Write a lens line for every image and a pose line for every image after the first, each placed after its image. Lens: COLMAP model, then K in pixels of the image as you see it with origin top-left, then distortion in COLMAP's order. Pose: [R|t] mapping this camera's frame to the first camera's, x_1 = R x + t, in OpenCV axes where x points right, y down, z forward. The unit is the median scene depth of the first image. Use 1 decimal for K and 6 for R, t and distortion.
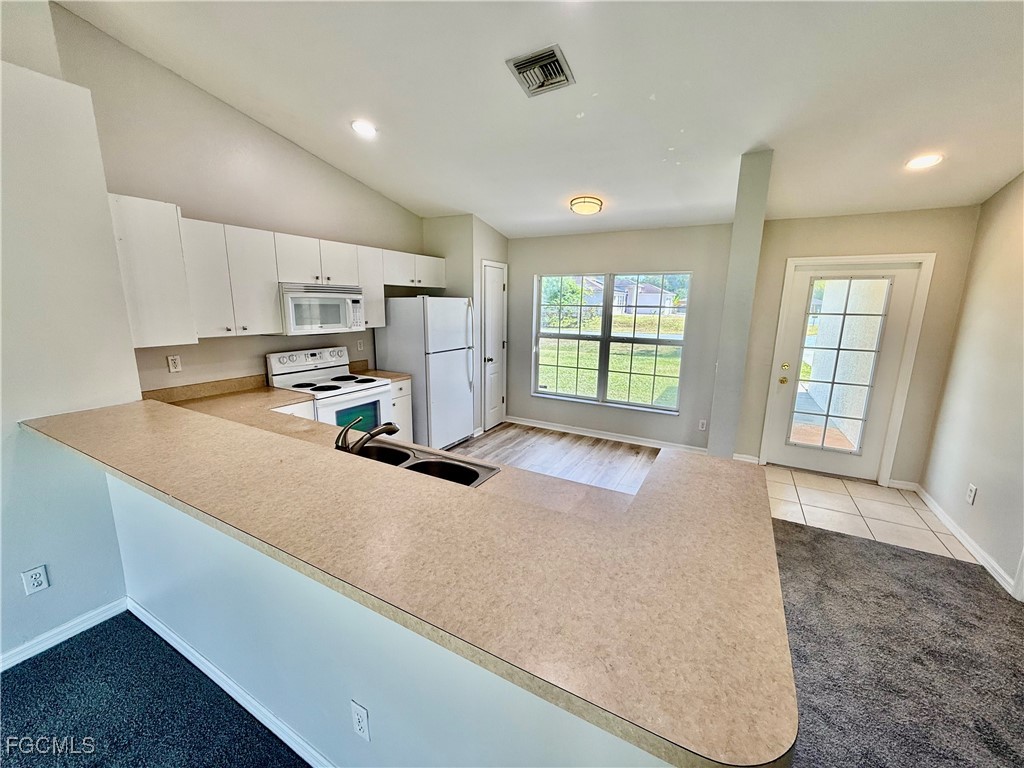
lens RADIAL K [[410.2, 0, 511.9], [0, 410.2, 382.0], [0, 0, 1]] dist [-0.000397, 0.000724]
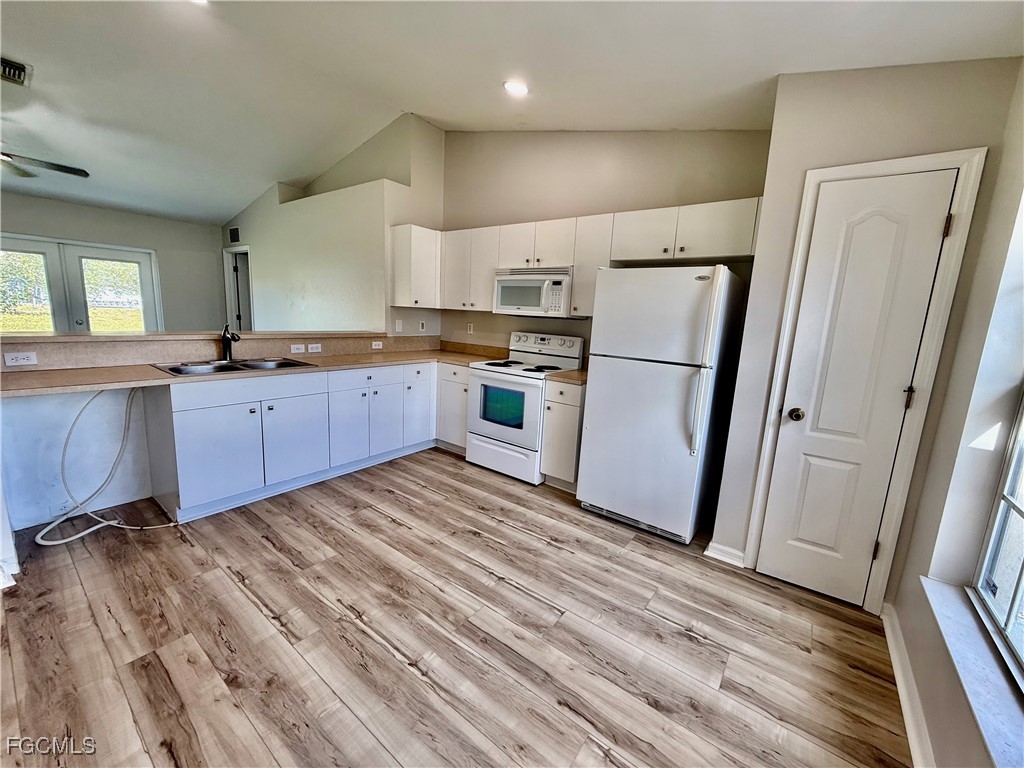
lens RADIAL K [[410.2, 0, 509.1], [0, 410.2, 382.5], [0, 0, 1]] dist [-0.000397, 0.000724]
pose [[-0.148572, 0.144456, -0.978294, 0.497782], [-0.240818, 0.954207, 0.177472, -0.115497], [0.959131, 0.261958, -0.106981, 0.983026]]
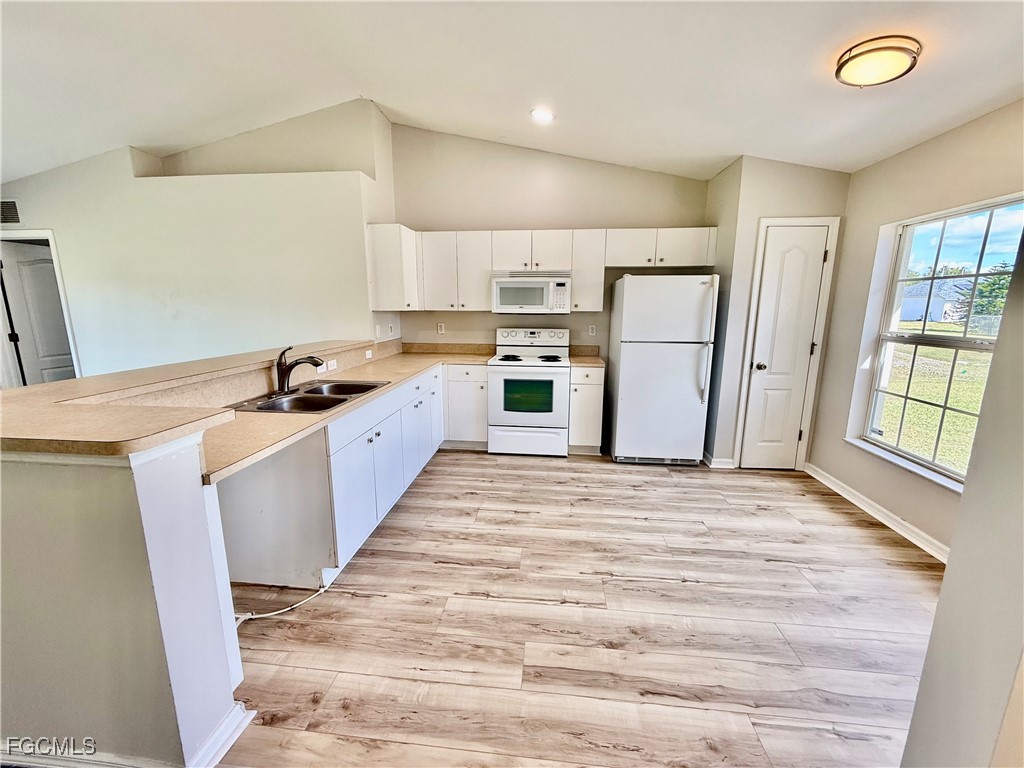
lens RADIAL K [[410.2, 0, 510.5], [0, 410.2, 383.5], [0, 0, 1]] dist [-0.000397, 0.000724]
pose [[0.390091, 0.160016, -0.906766, 0.520578], [-0.174224, 0.979822, 0.097957, -0.027615], [0.904143, 0.119768, 0.410098, 0.454408]]
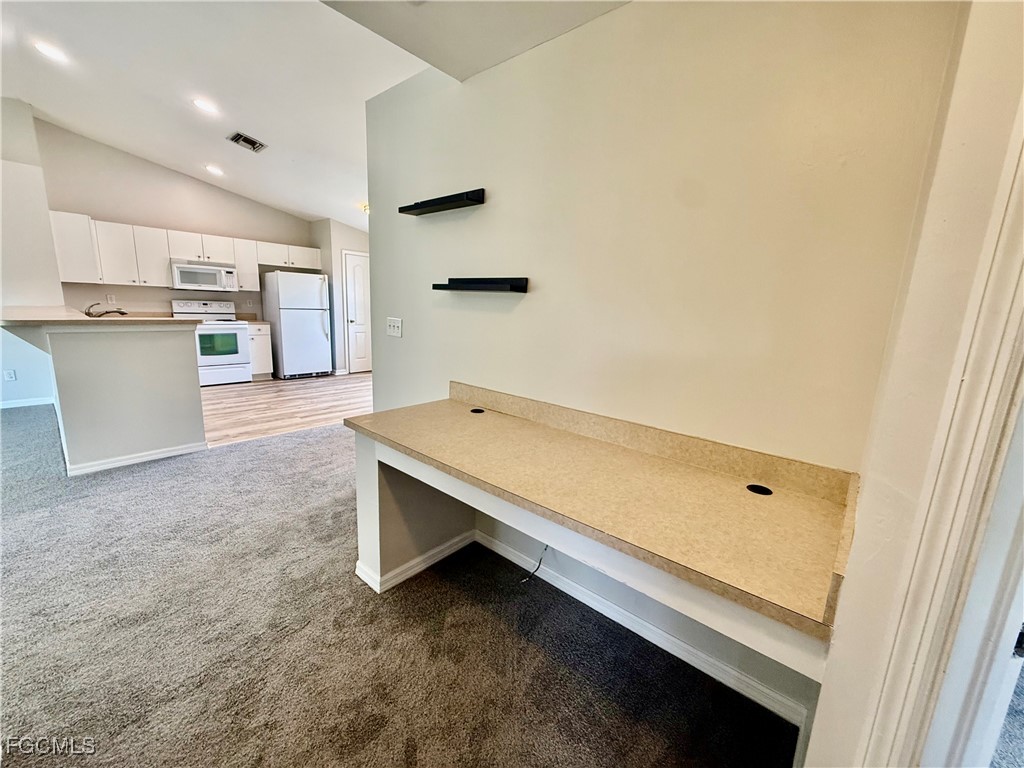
lens RADIAL K [[410.2, 0, 509.8], [0, 410.2, 384.6], [0, 0, 1]] dist [-0.000397, 0.000724]
pose [[0.976223, 0.066659, -0.206266, 1.005603], [-0.068153, 0.997675, -0.000135, 0.161756], [0.205778, 0.014189, 0.978496, -0.338008]]
